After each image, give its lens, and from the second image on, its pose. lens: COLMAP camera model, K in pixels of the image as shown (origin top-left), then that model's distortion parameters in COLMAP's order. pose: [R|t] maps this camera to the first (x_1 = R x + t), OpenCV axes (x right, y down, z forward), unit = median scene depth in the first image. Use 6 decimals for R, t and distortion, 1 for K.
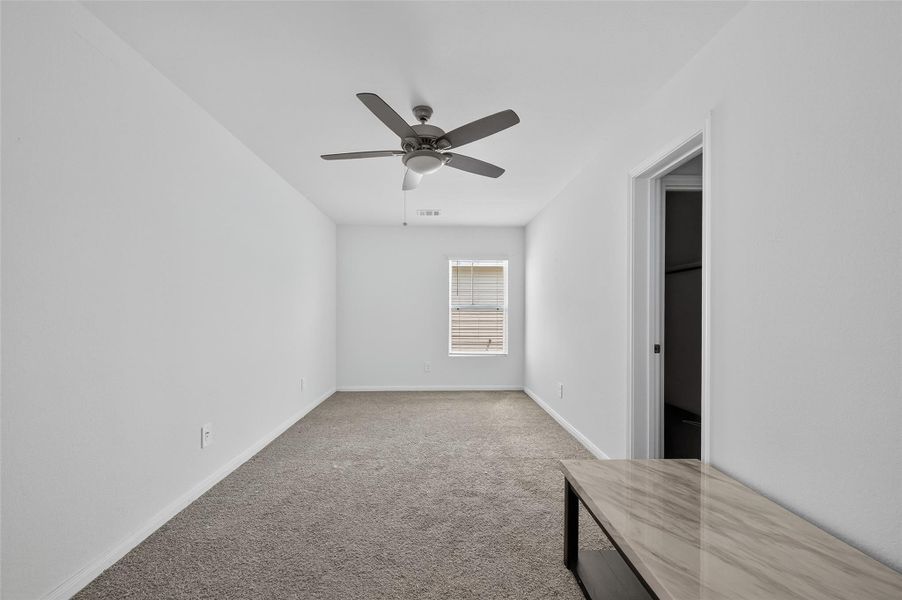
lens RADIAL K [[352.7, 0, 454.7], [0, 352.7, 317.6], [0, 0, 1]] dist [0.002880, -0.002092]
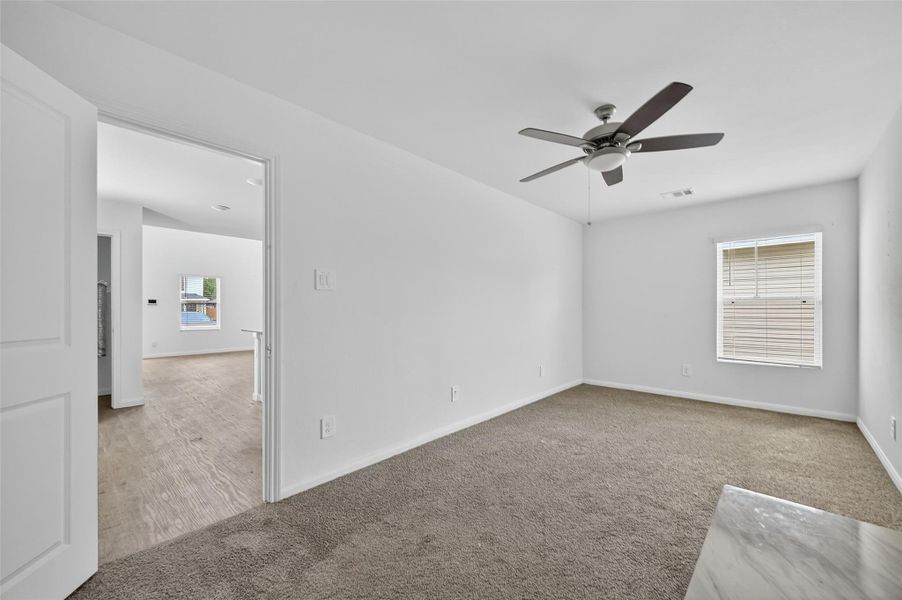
lens RADIAL K [[352.7, 0, 452.9], [0, 352.7, 311.1], [0, 0, 1]] dist [0.002880, -0.002092]
pose [[0.701195, -0.001536, -0.712968, 0.233962], [-0.003323, 0.999980, -0.005423, 0.002160], [0.712962, 0.006172, 0.701175, -0.018541]]
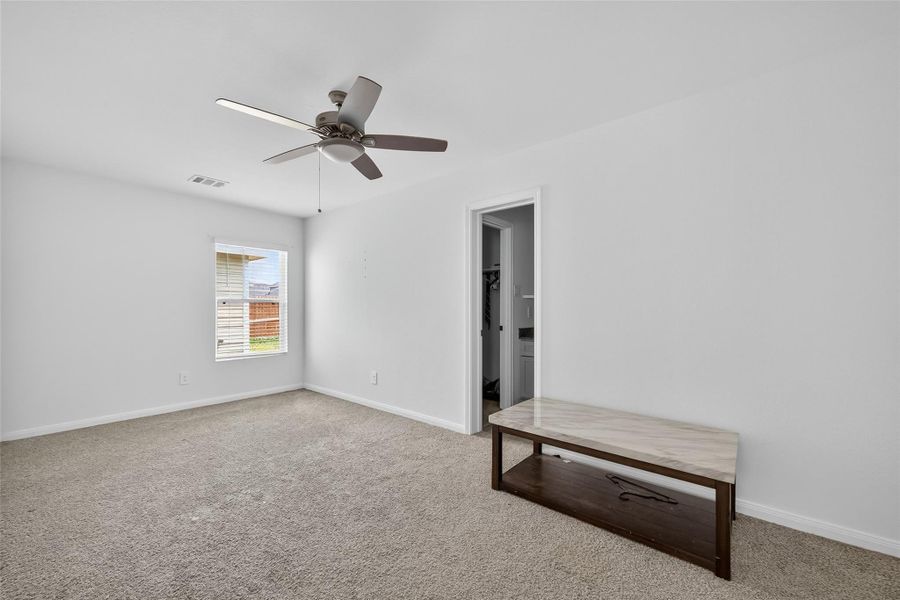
lens RADIAL K [[351.9, 0, 445.5], [0, 351.9, 311.4], [0, 0, 1]] dist [0.002880, -0.002092]
pose [[0.678565, -0.006861, 0.734508, -0.430256], [0.009277, 0.999957, 0.000770, -0.000874], [-0.734481, 0.006292, 0.678600, 0.104328]]
